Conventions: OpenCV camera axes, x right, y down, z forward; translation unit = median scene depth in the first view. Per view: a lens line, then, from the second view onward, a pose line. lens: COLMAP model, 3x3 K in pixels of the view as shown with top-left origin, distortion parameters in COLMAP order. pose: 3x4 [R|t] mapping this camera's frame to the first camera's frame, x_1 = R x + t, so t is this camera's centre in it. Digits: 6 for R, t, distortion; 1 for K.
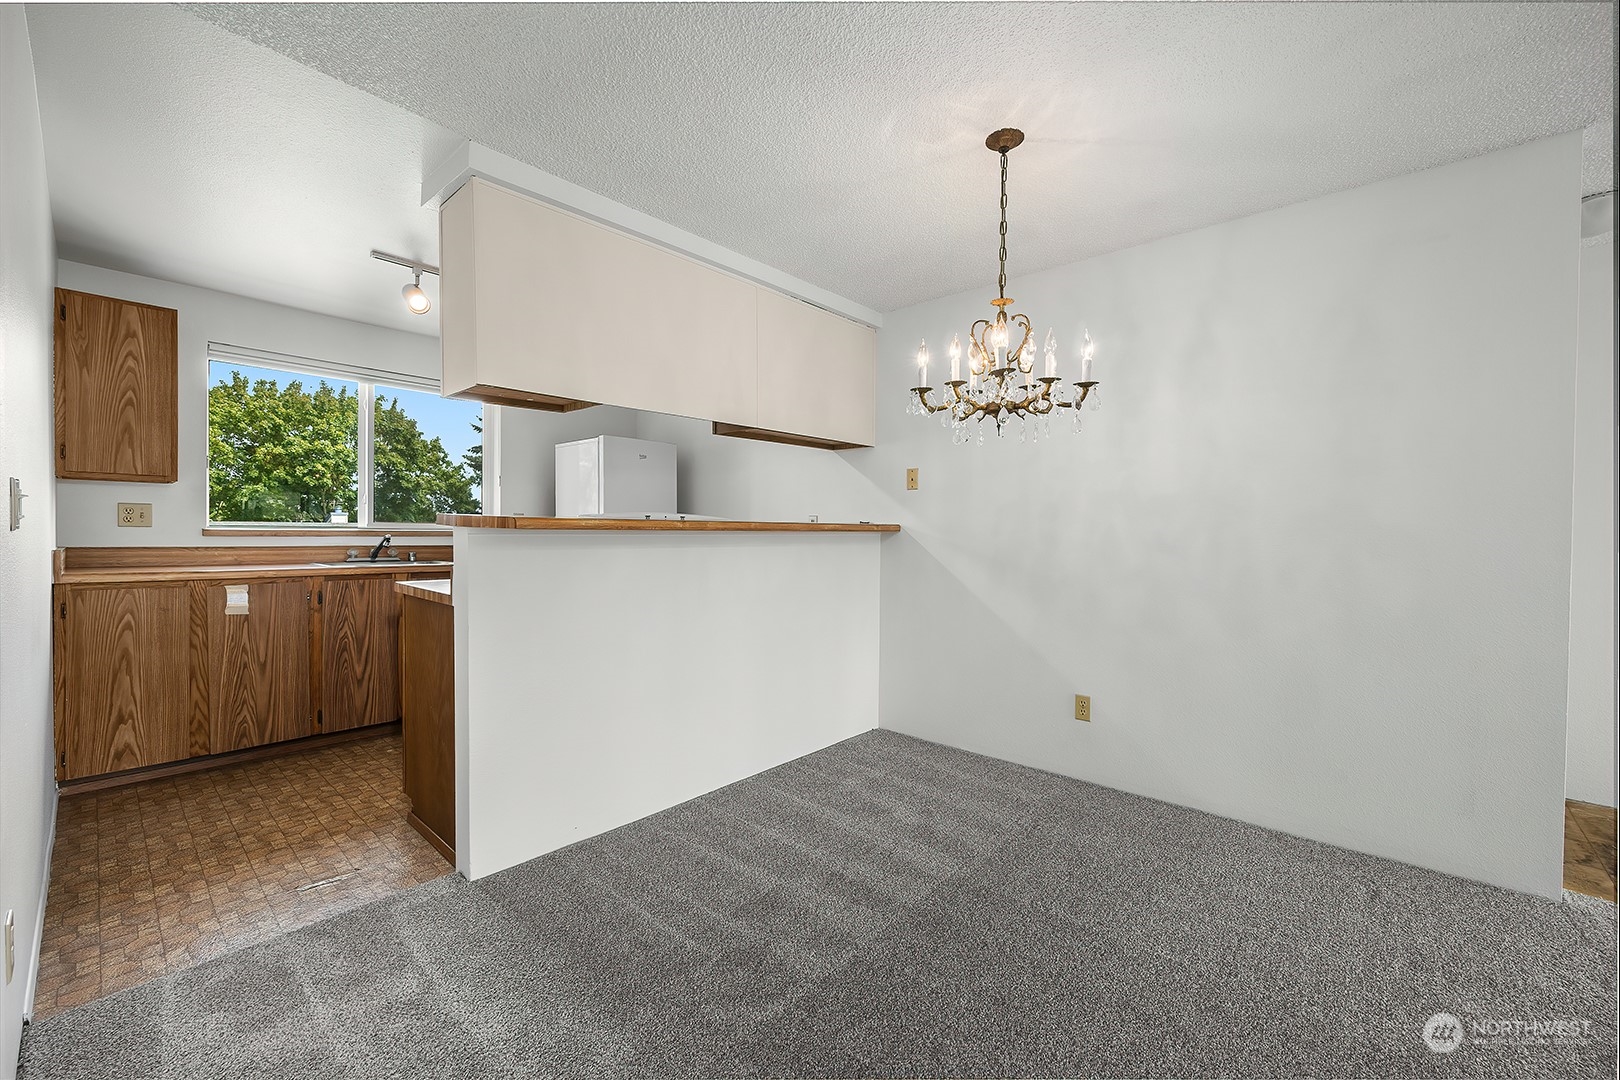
lens RADIAL K [[649.5, 0, 810.2], [0, 649.5, 535.3], [0, 0, 1]] dist [0.002830, -0.000519]
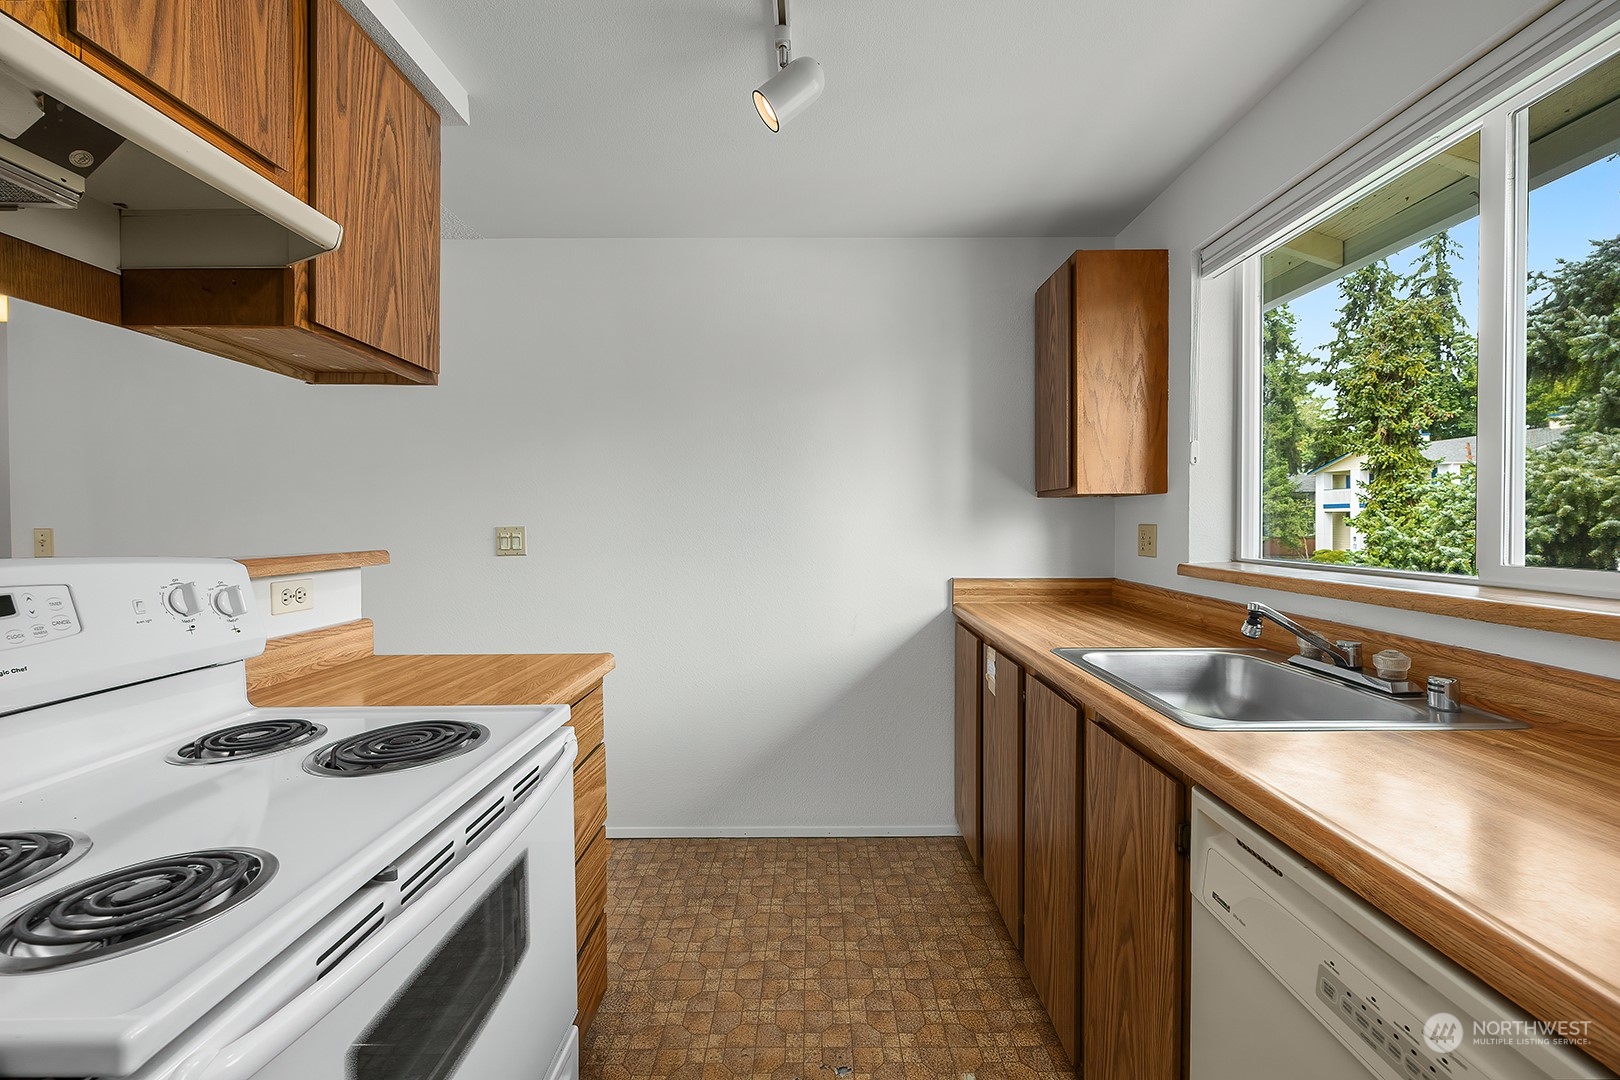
lens RADIAL K [[649.5, 0, 814.4], [0, 649.5, 528.5], [0, 0, 1]] dist [0.002830, -0.000519]
pose [[-0.736582, -0.002525, -0.676344, -0.330594], [-0.011623, 0.999893, 0.008925, -0.055726], [0.676249, 0.014435, -0.736532, 1.536813]]
